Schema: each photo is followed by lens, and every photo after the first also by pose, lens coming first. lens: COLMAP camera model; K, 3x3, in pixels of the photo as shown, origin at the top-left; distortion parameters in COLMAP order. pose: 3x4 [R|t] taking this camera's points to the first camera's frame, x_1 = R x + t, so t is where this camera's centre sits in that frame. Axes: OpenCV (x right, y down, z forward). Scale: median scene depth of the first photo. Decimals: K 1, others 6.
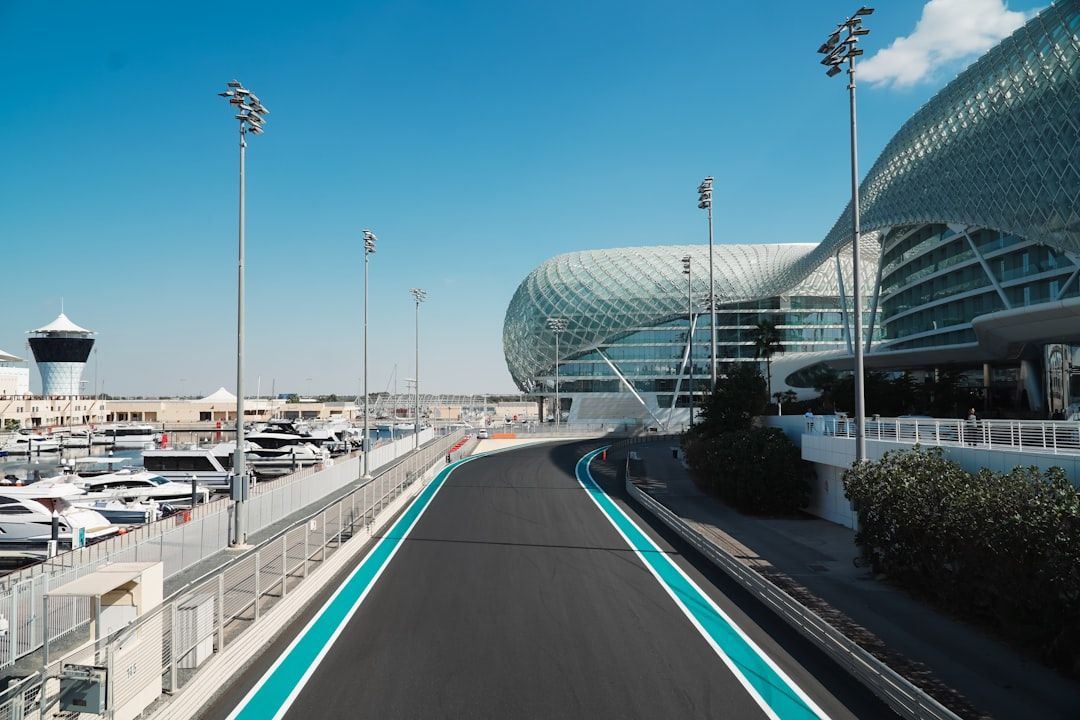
lens RADIAL K [[1273.8, 0, 540.0], [0, 1273.8, 360.0], [0, 0, 1]] dist [0.122078, -0.689816]
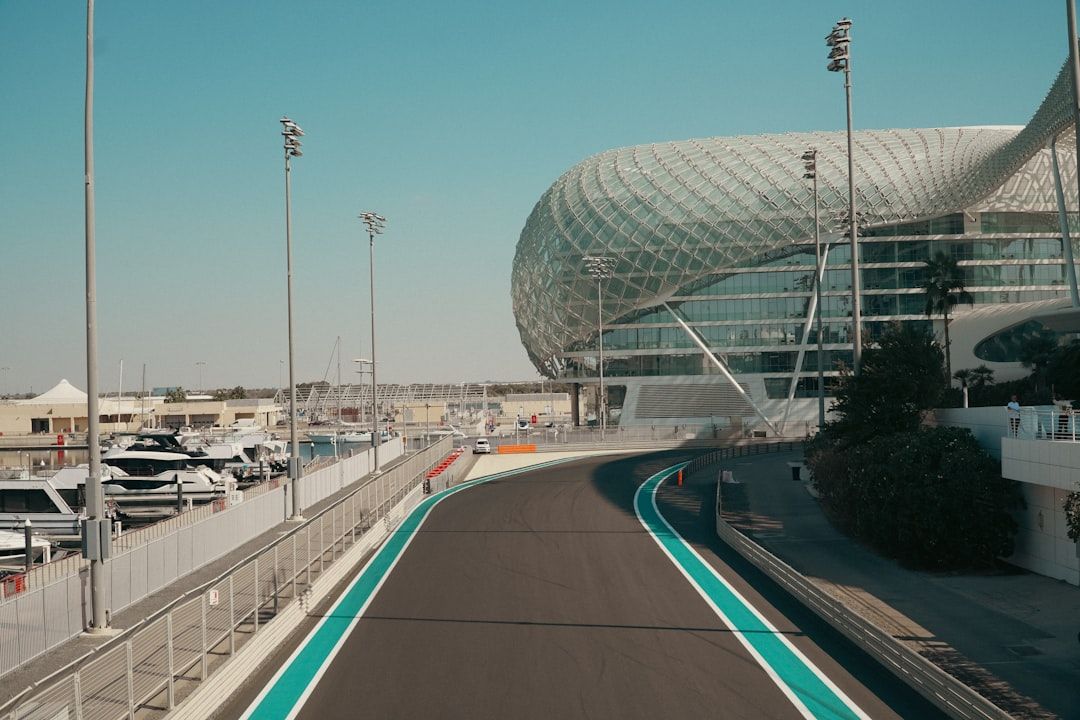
lens RADIAL K [[1095.4, 0, 492.9], [0, 1095.4, 360.7], [0, 0, 1]] dist [0.099913, 0.001091]
pose [[0.998580, -0.020069, -0.049338, -0.012488], [0.020496, 0.999757, 0.008164, 0.012192], [0.049162, -0.009163, 0.998749, 0.465577]]
